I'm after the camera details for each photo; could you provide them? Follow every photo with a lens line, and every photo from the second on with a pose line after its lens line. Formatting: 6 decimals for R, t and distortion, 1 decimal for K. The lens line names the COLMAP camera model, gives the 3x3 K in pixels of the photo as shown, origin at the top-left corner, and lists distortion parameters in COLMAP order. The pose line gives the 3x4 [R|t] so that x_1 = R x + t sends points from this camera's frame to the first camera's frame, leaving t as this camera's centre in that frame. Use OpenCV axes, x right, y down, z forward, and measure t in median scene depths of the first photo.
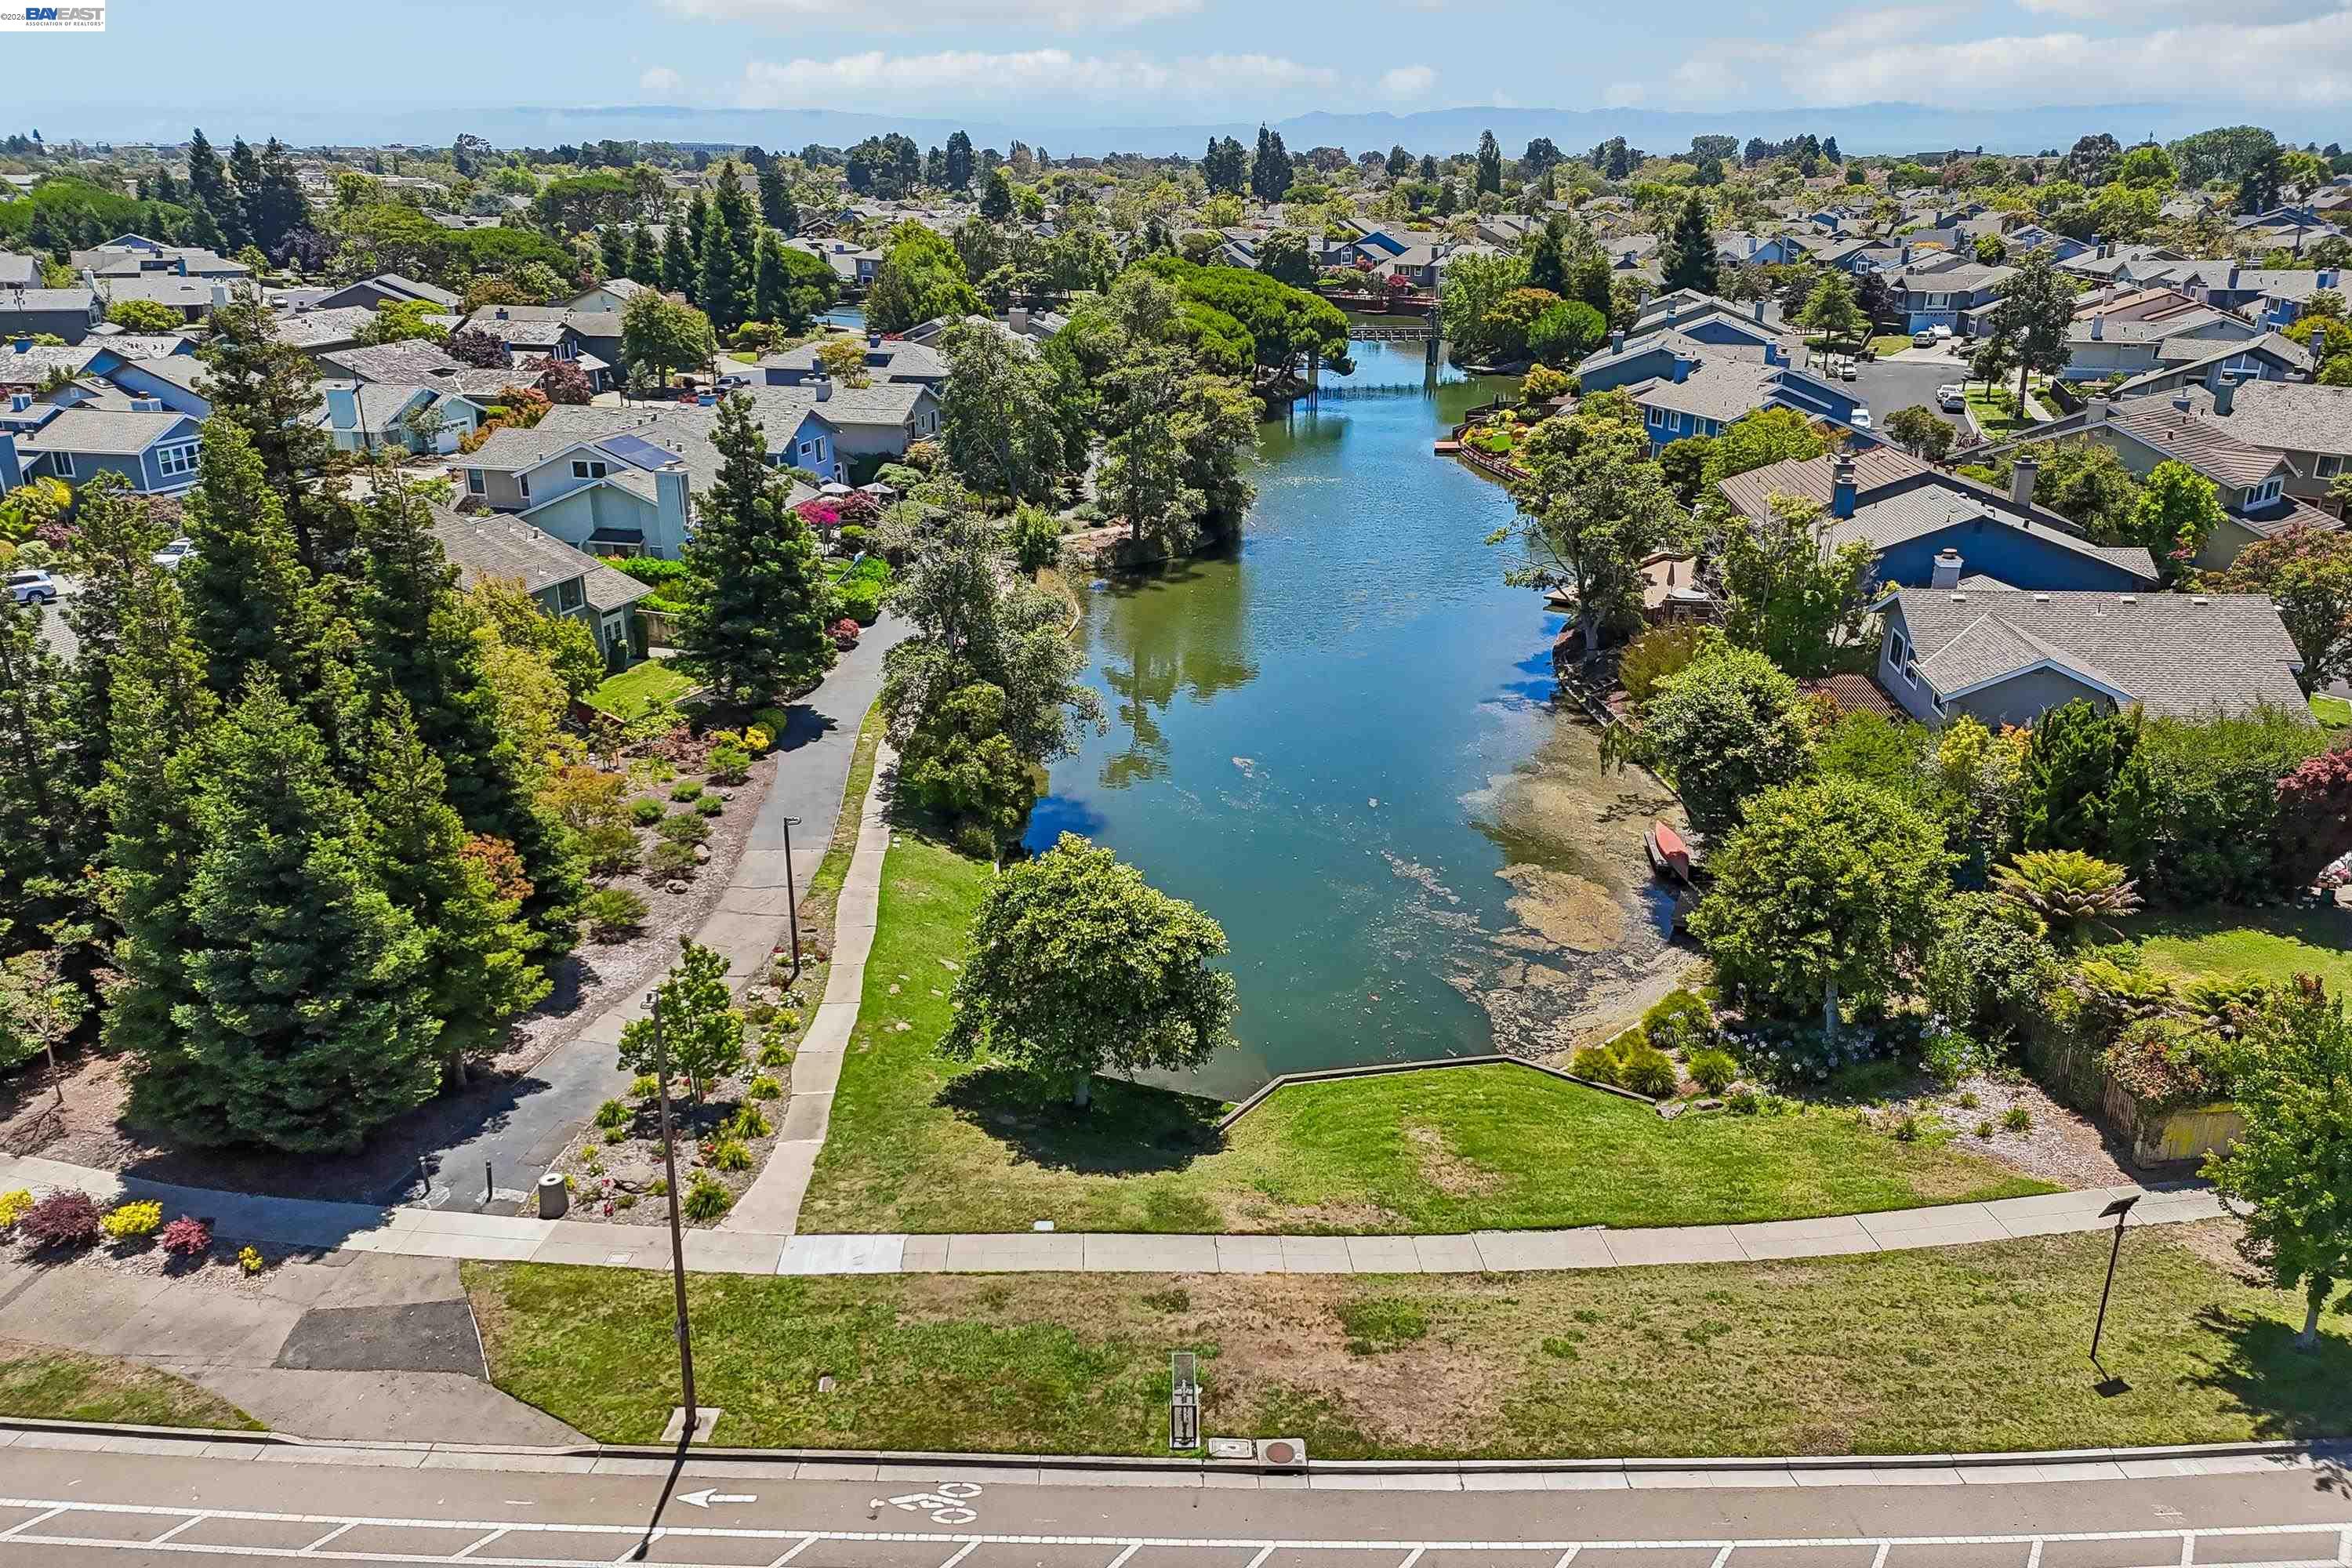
lens RADIAL K [[1712.7, 0, 1183.0], [0, 1712.7, 789.9], [0, 0, 1]] dist [0.100689, -0.054123]
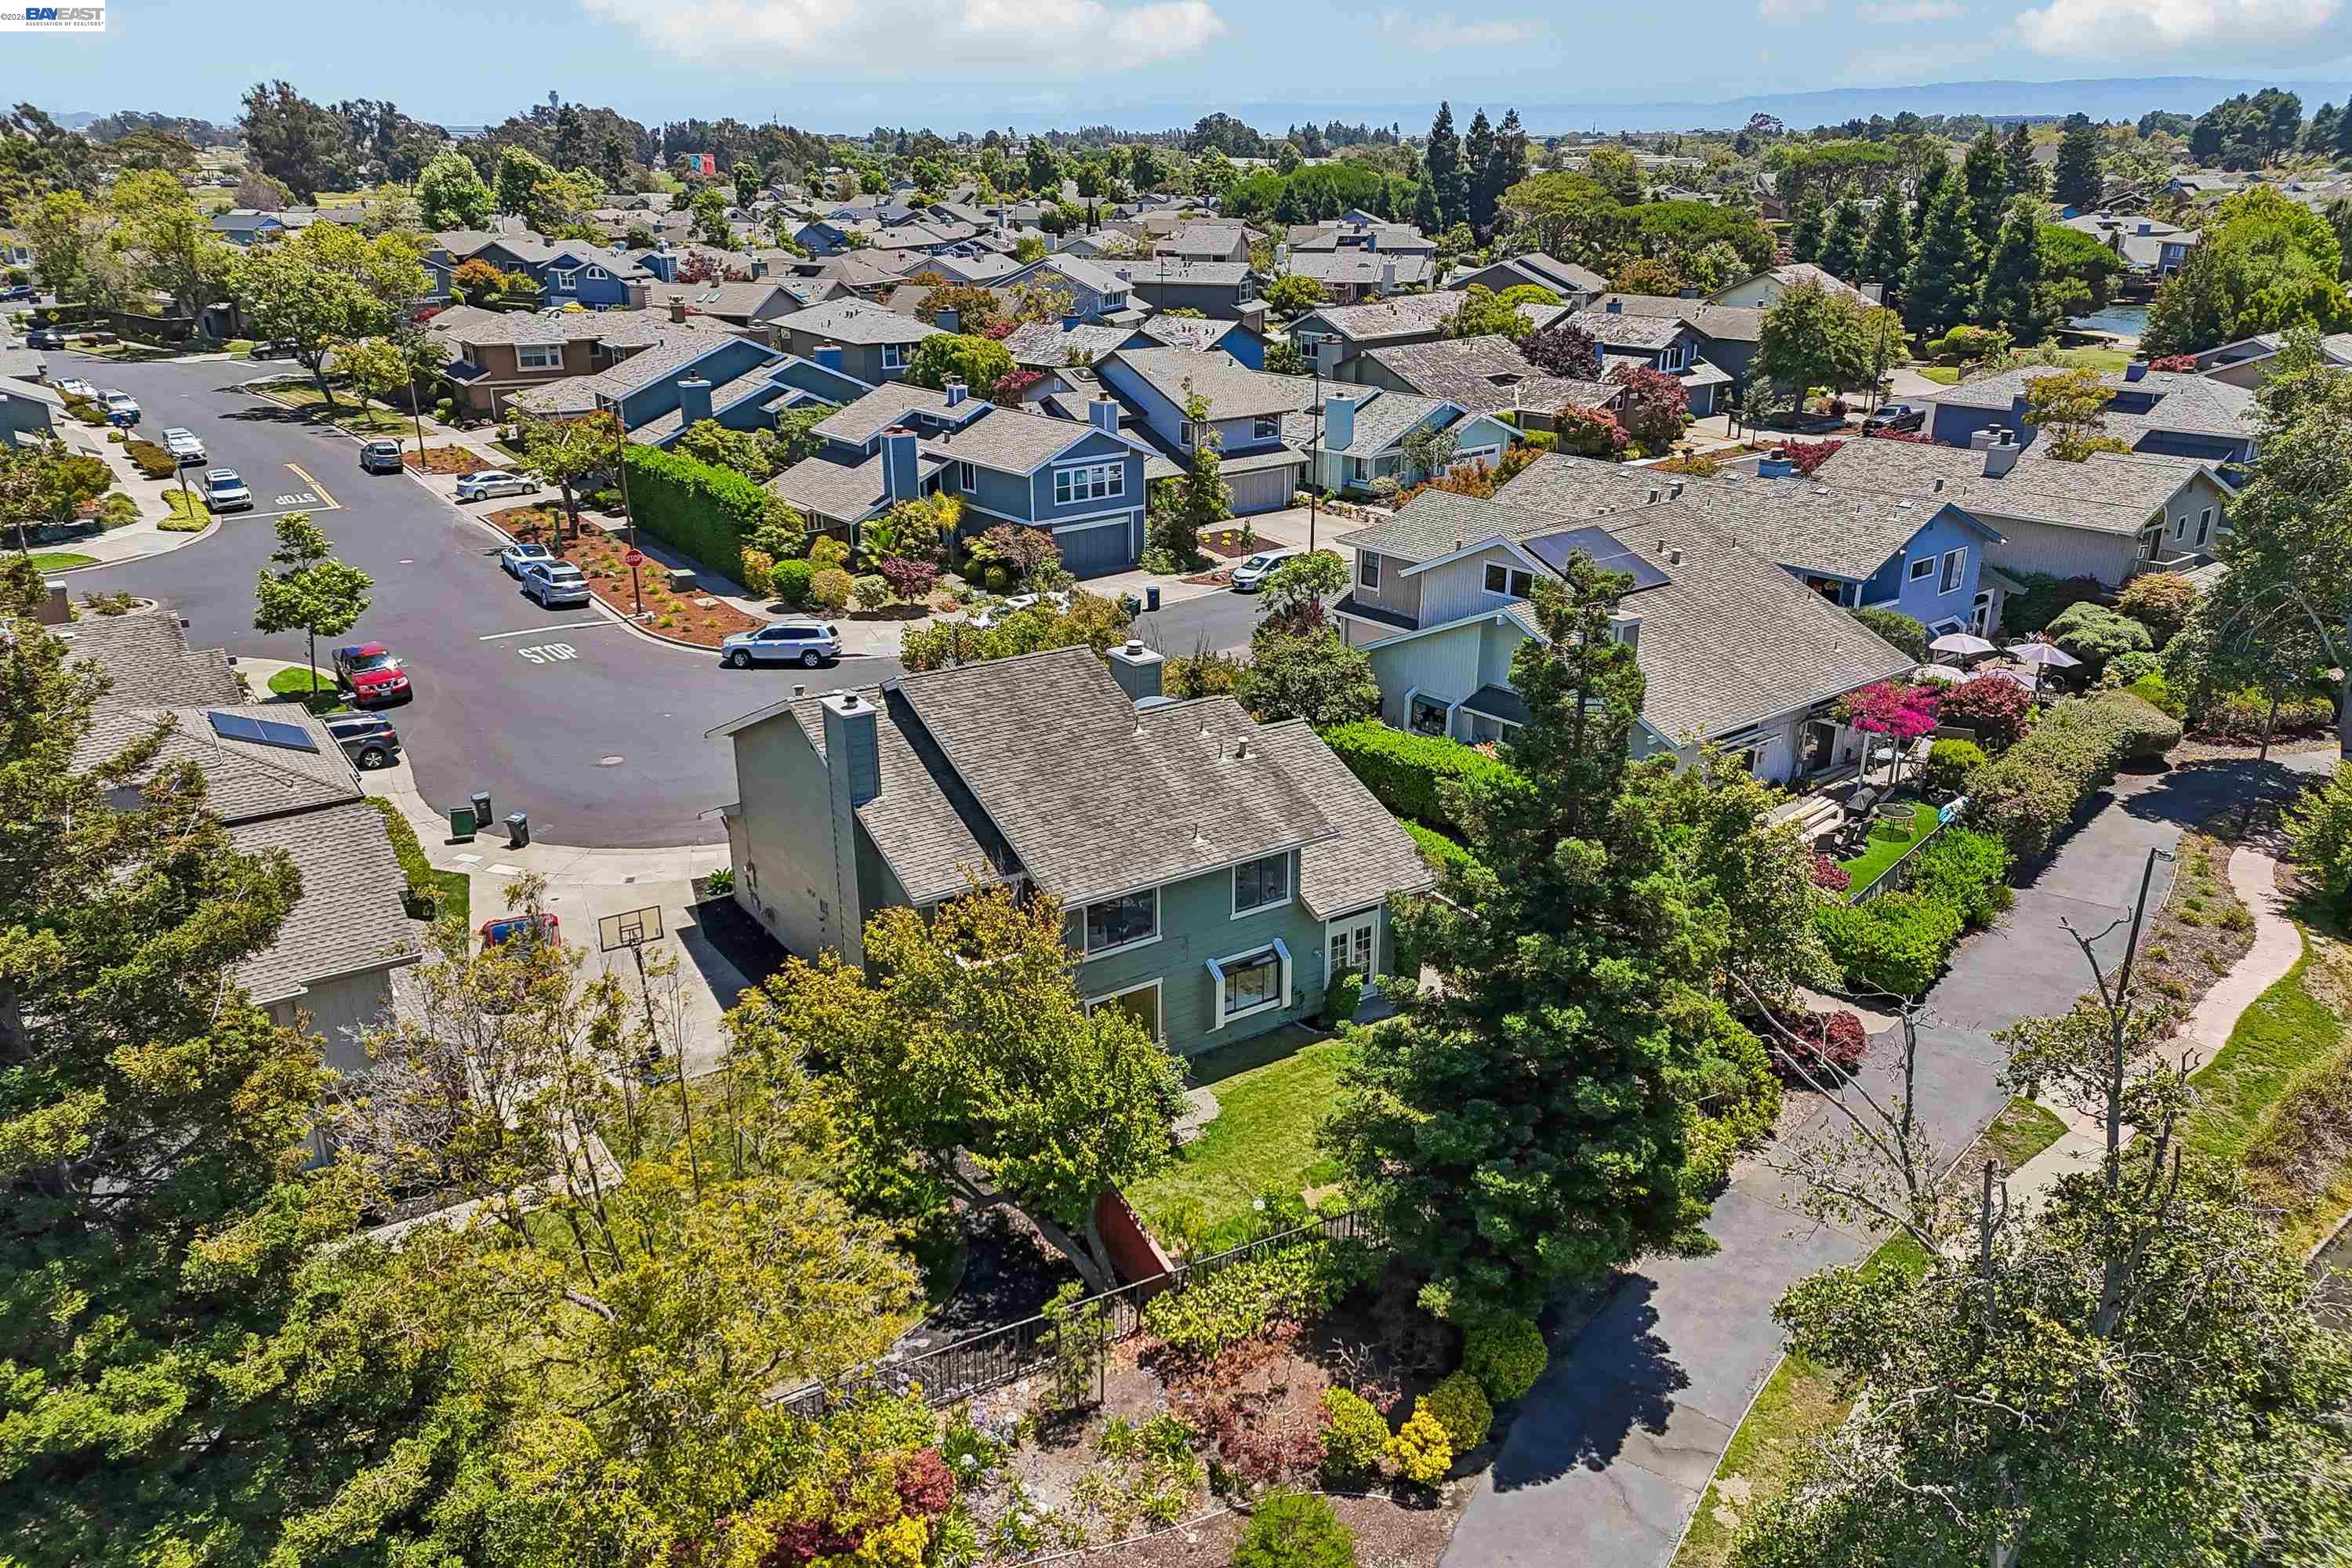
lens RADIAL K [[1712.7, 0, 1183.0], [0, 1712.7, 789.9], [0, 0, 1]] dist [0.100689, -0.054123]
pose [[0.781753, 0.222982, -0.582358, -0.035169], [-0.218089, 0.972672, 0.079670, -0.071176], [0.584208, 0.064723, 0.809019, 0.237953]]
